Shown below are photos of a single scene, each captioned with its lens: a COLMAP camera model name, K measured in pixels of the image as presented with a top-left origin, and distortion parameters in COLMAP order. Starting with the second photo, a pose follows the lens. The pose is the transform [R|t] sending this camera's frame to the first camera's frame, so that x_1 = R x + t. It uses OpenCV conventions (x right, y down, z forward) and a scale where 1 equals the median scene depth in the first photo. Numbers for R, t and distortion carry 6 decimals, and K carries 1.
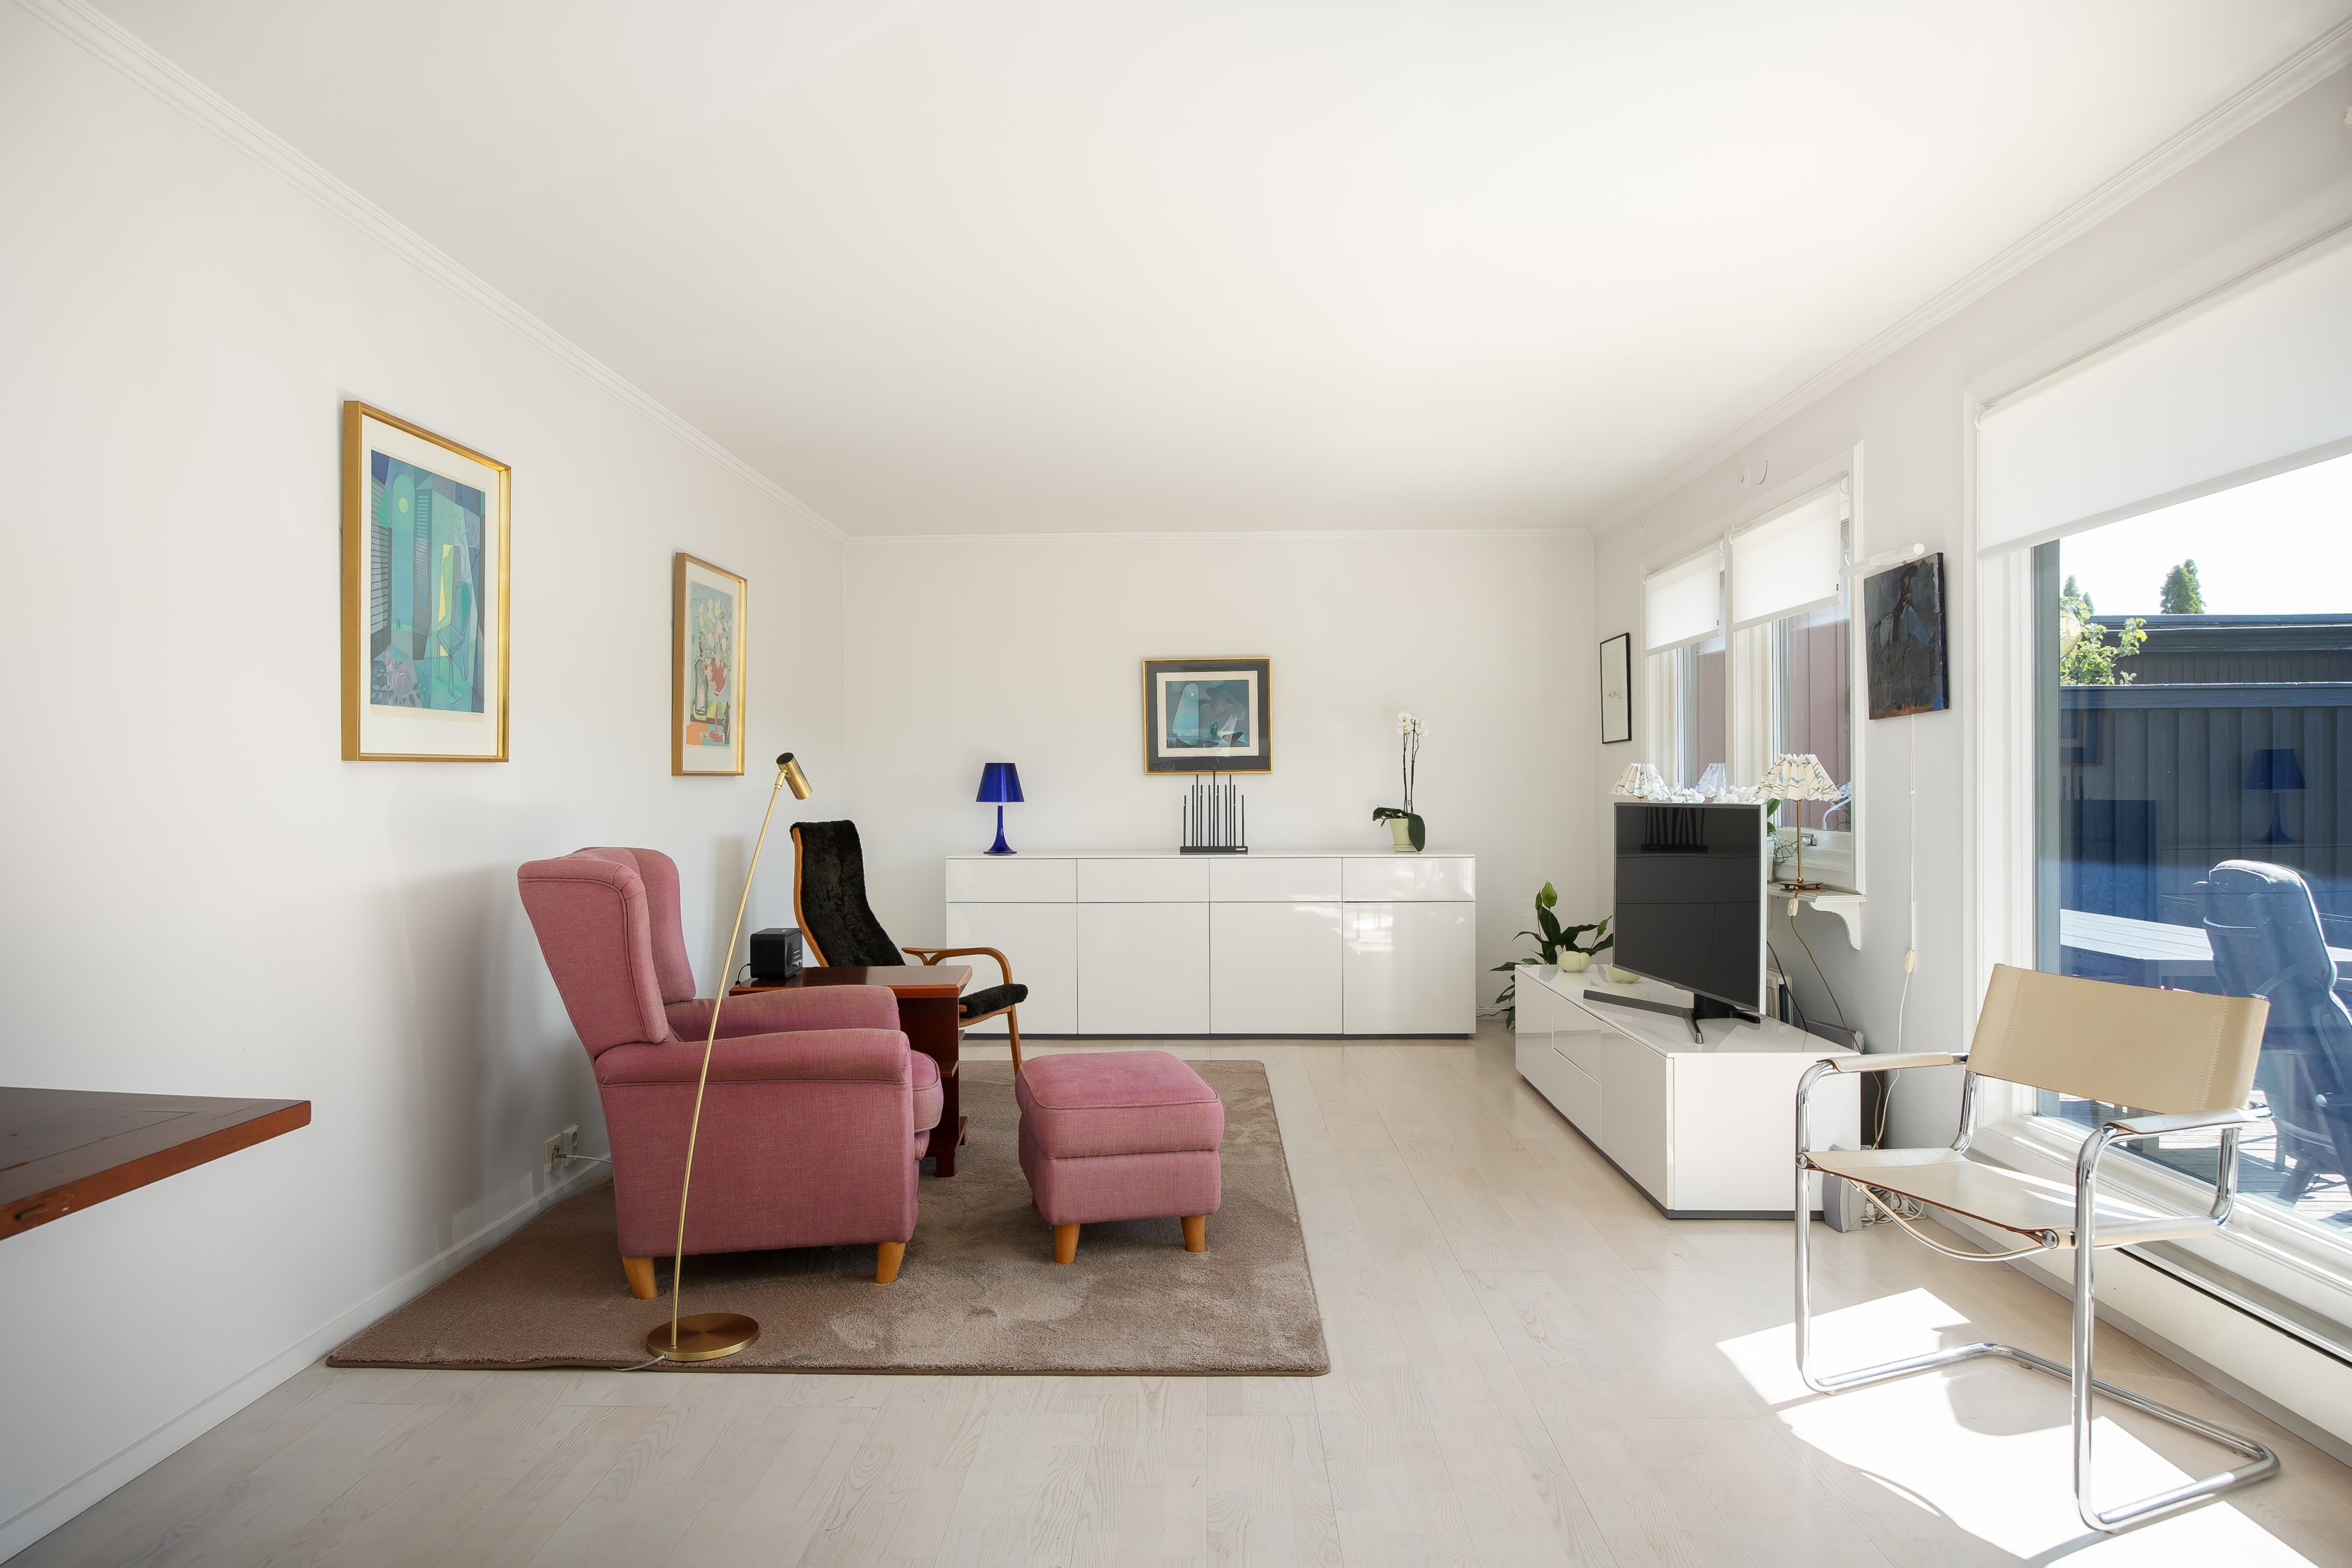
lens RADIAL K [[1365.1, 0, 1176.0], [0, 1365.1, 784.0], [0, 0, 1]] dist [-0.005871, -0.001125]
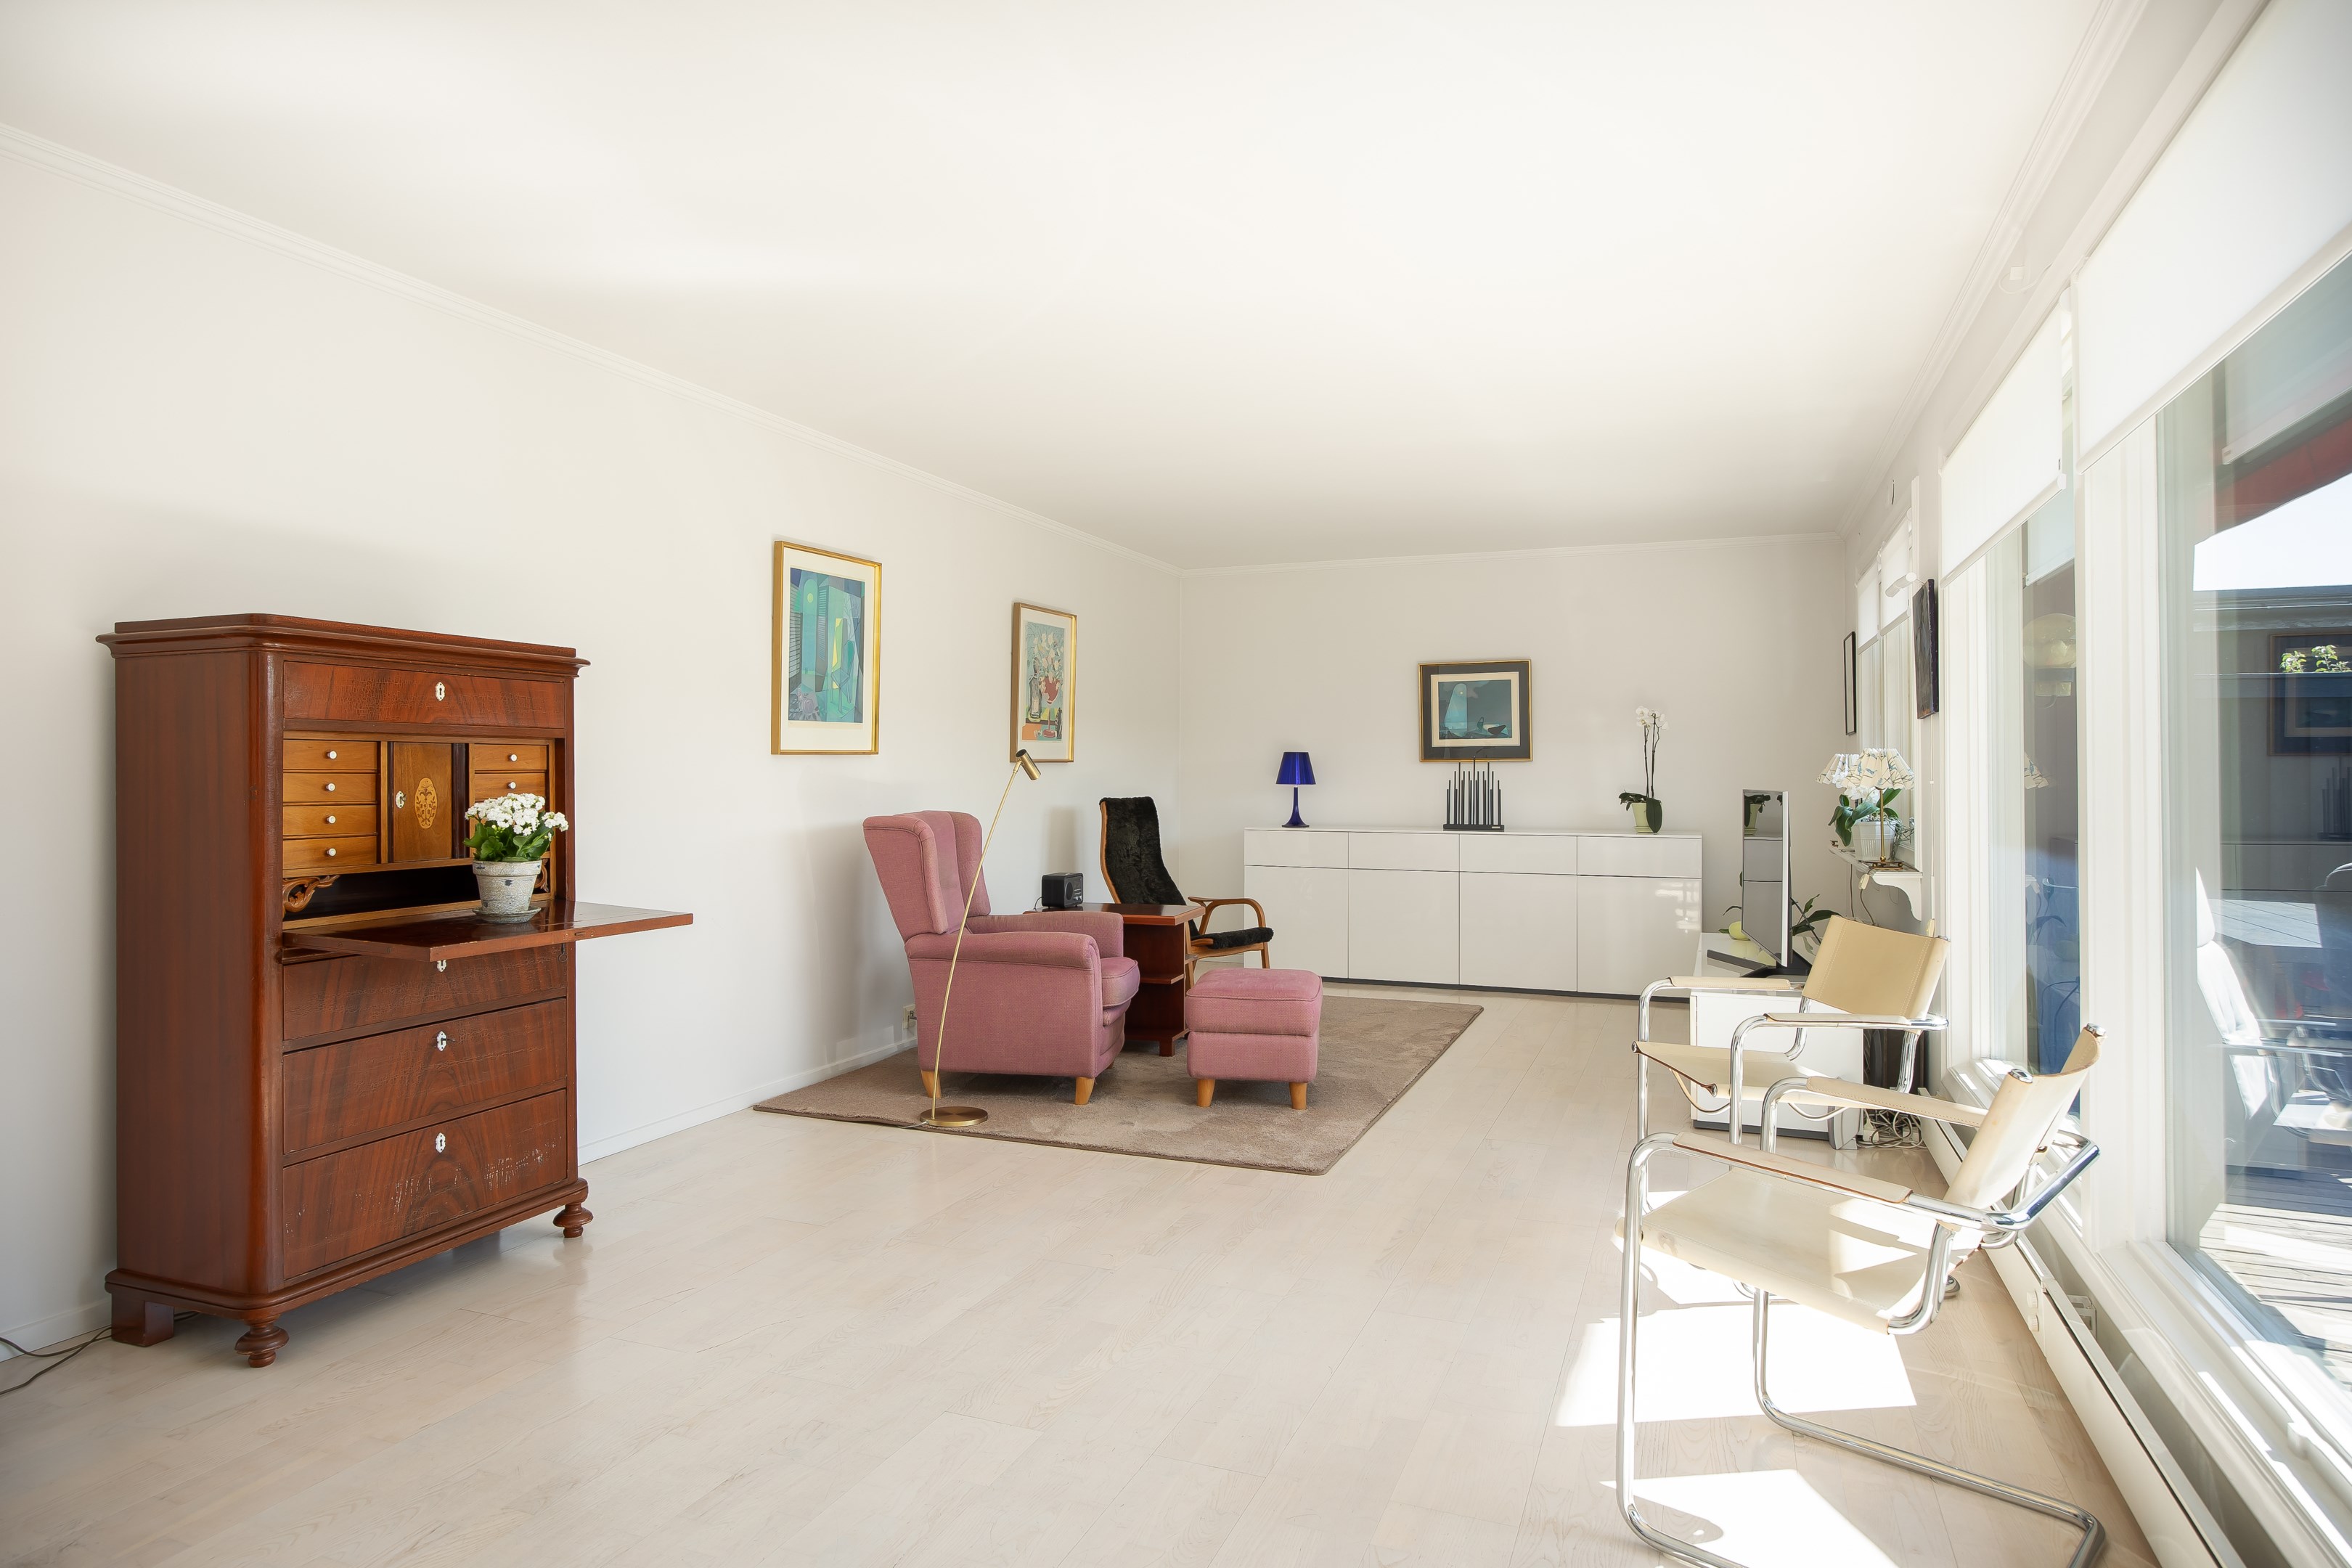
lens RADIAL K [[1373.8, 0, 1172.0], [0, 1373.8, 731.7], [0, 0, 1]] dist [0.000062, -0.000006]
pose [[0.938858, -0.003356, -0.344289, 0.332667], [-0.005511, 0.999678, -0.024772, -0.004678], [0.344262, 0.025155, 0.938537, -0.321189]]
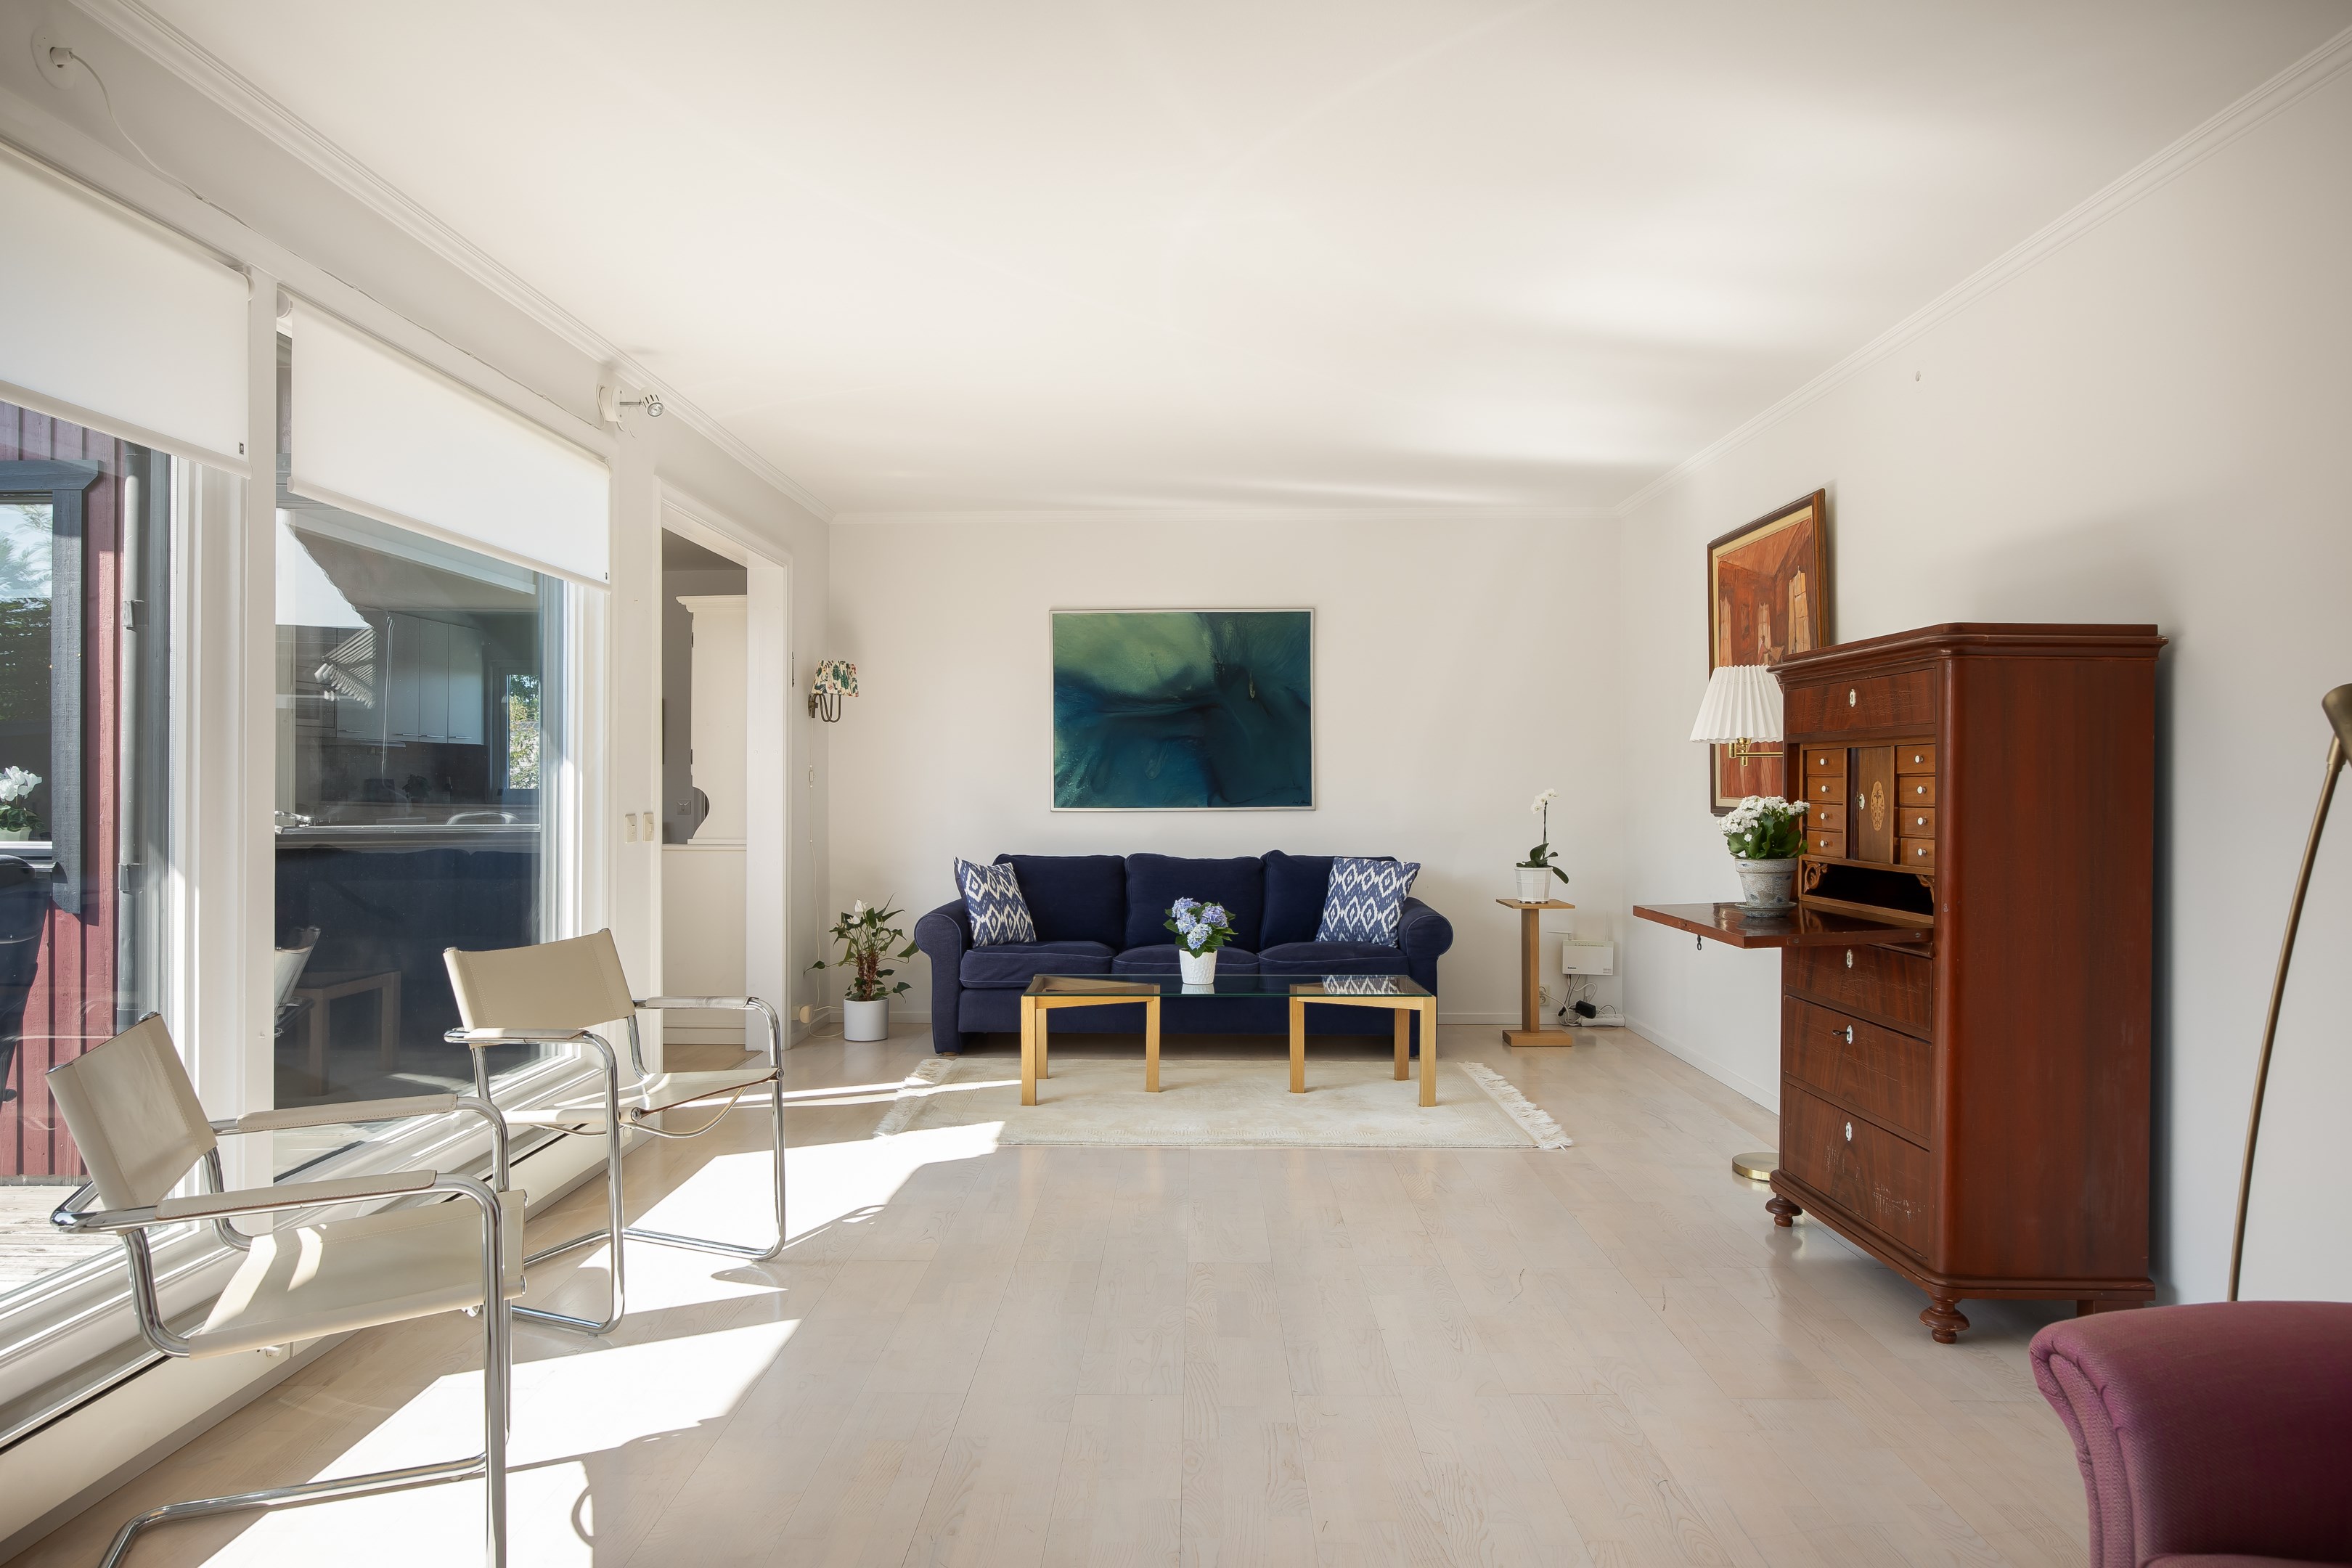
lens RADIAL K [[1514.0, 0, 1176.0], [0, 1514.0, 784.0], [0, 0, 1]] dist [-0.000403, -0.000030]
pose [[-0.999912, 0.006725, -0.011421, 0.061460], [0.006714, 0.999977, 0.001033, 0.003146], [0.011427, 0.000956, -0.999934, 1.284653]]
